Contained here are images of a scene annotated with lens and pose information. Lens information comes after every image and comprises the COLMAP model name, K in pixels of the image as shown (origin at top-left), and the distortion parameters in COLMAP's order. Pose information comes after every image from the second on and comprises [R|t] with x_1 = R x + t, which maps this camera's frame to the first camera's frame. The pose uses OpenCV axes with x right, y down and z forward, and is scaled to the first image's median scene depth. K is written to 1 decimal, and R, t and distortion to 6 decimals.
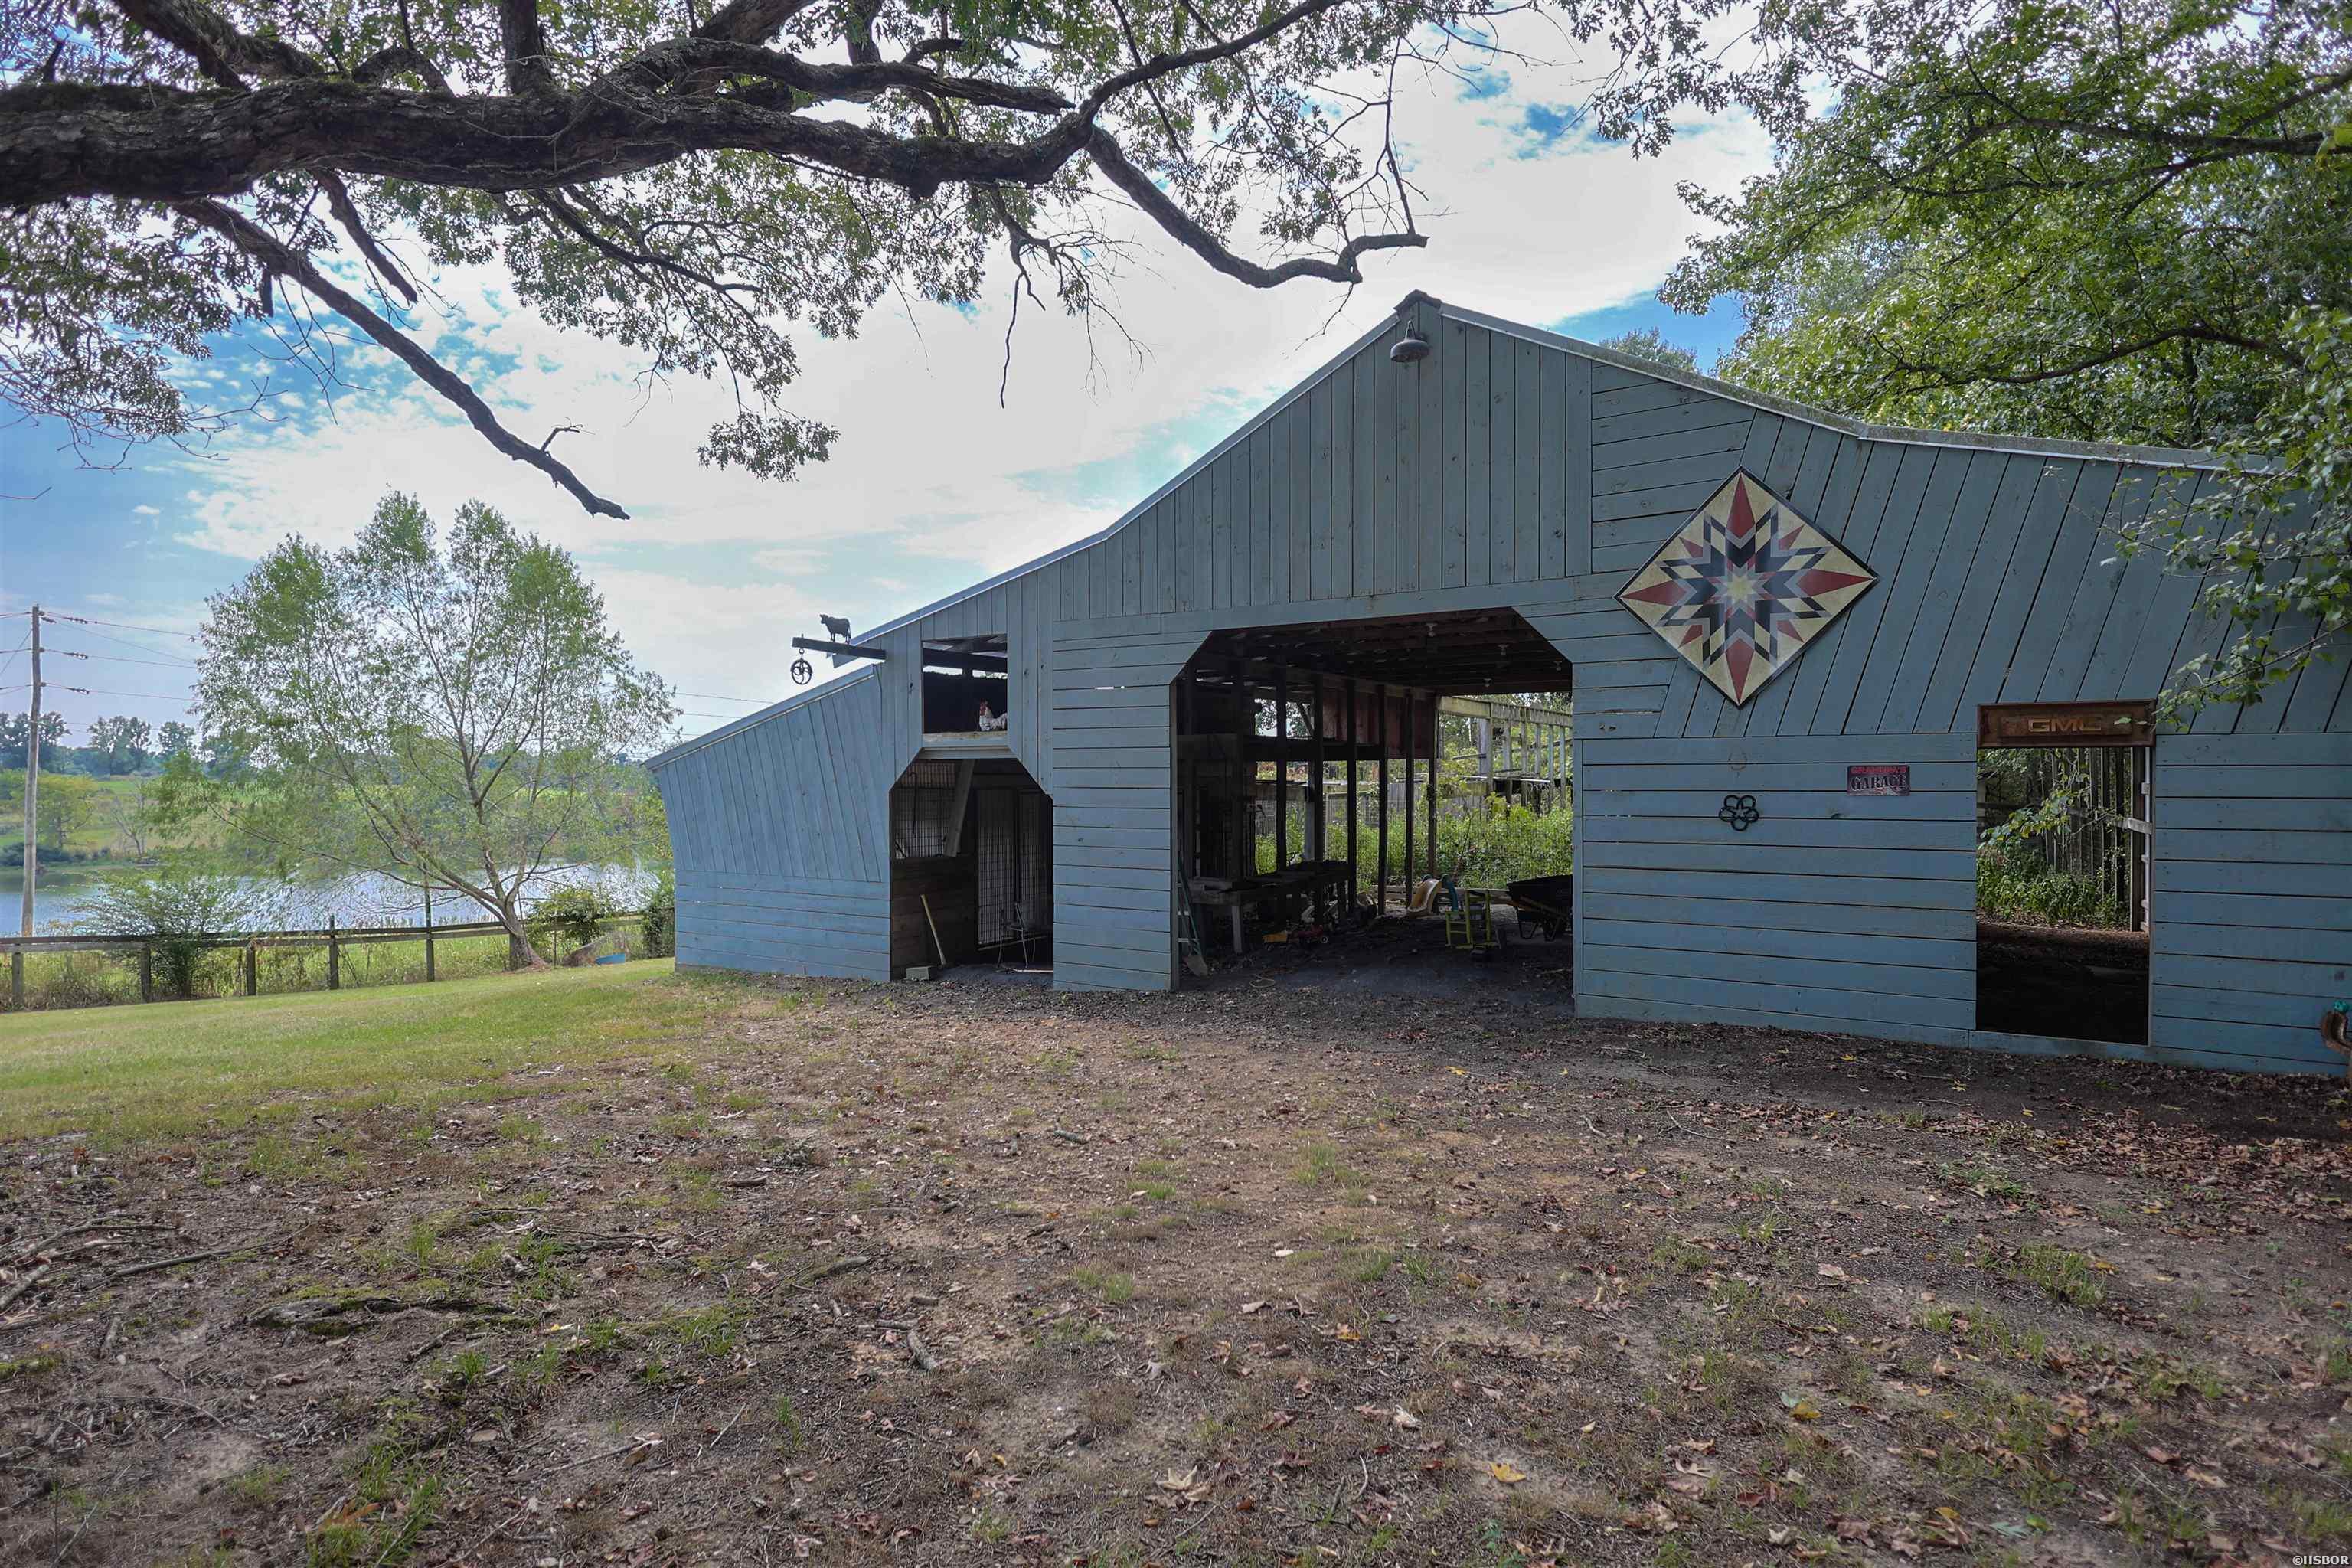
lens RADIAL K [[1033.3, 0, 1208.8], [0, 1033.3, 781.1], [0, 0, 1]] dist [-0.000721, 0.000088]
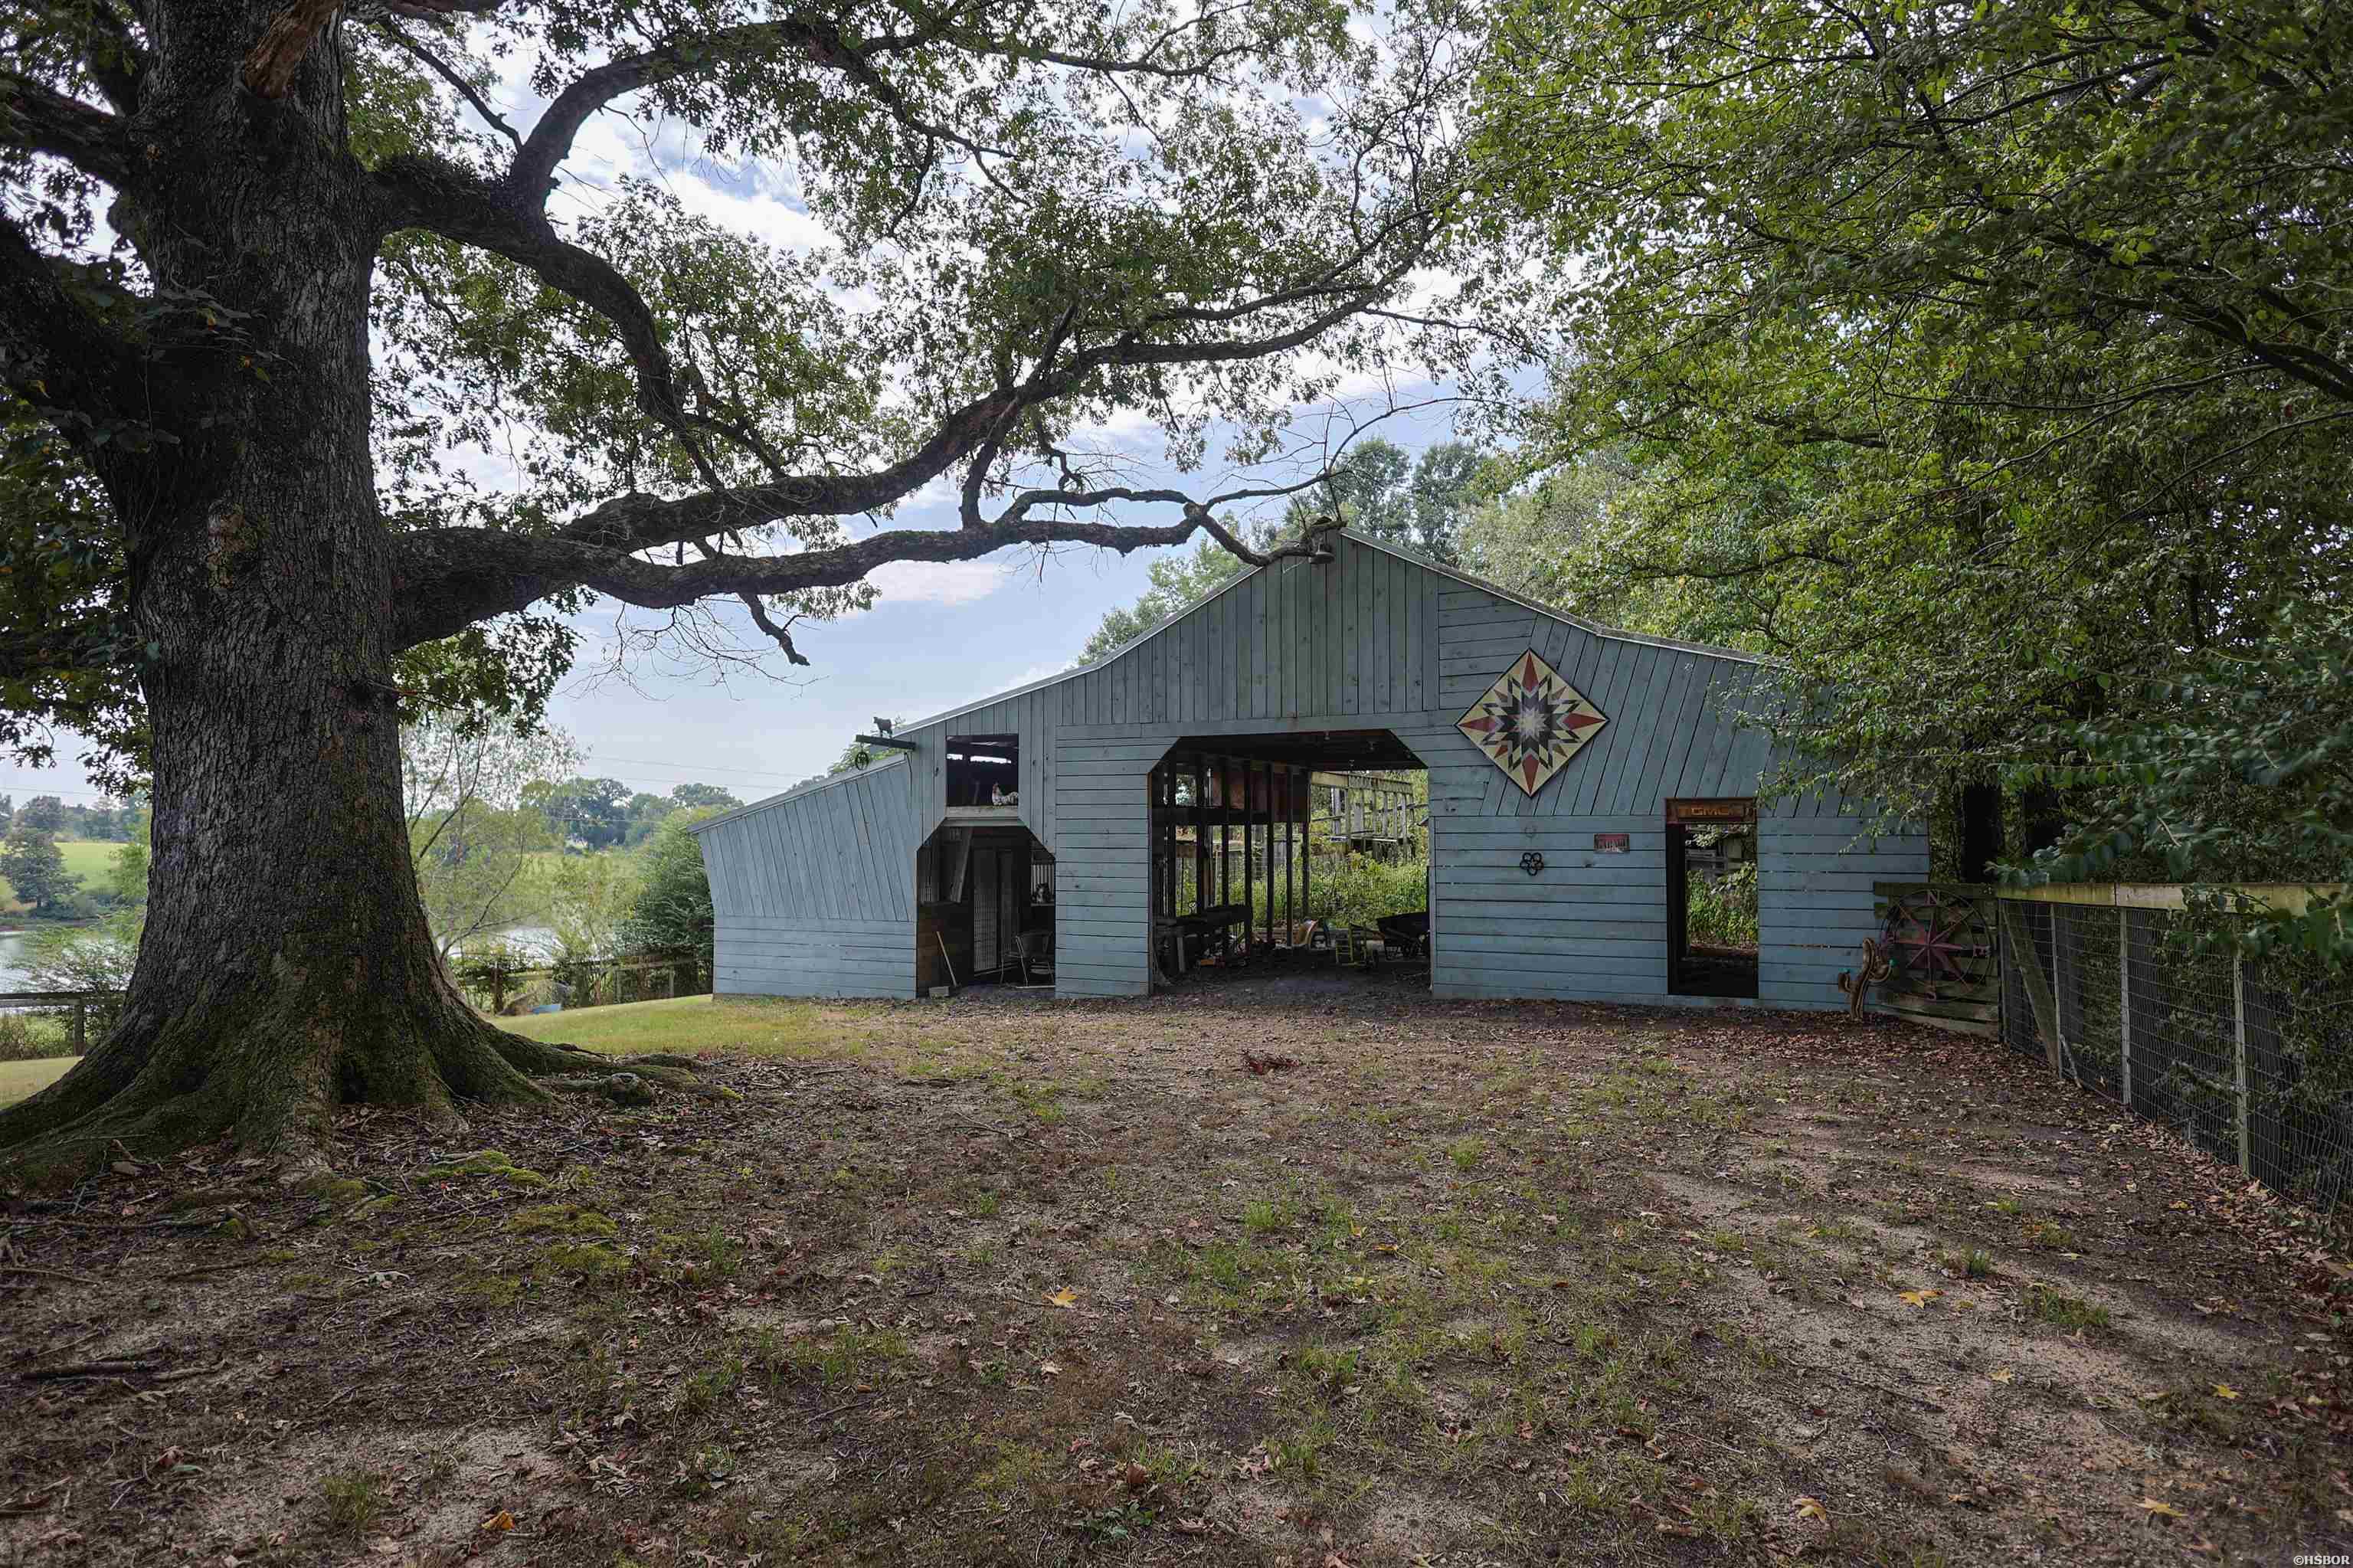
lens RADIAL K [[1041.9, 0, 1176.5], [0, 1041.9, 784.0], [0, 0, 1]] dist [0.000860, -0.000137]
pose [[0.992318, 0.006240, 0.123557, -0.155255], [0.000161, 0.998661, -0.051728, -0.006630], [-0.123714, 0.051350, 0.990988, -0.359376]]
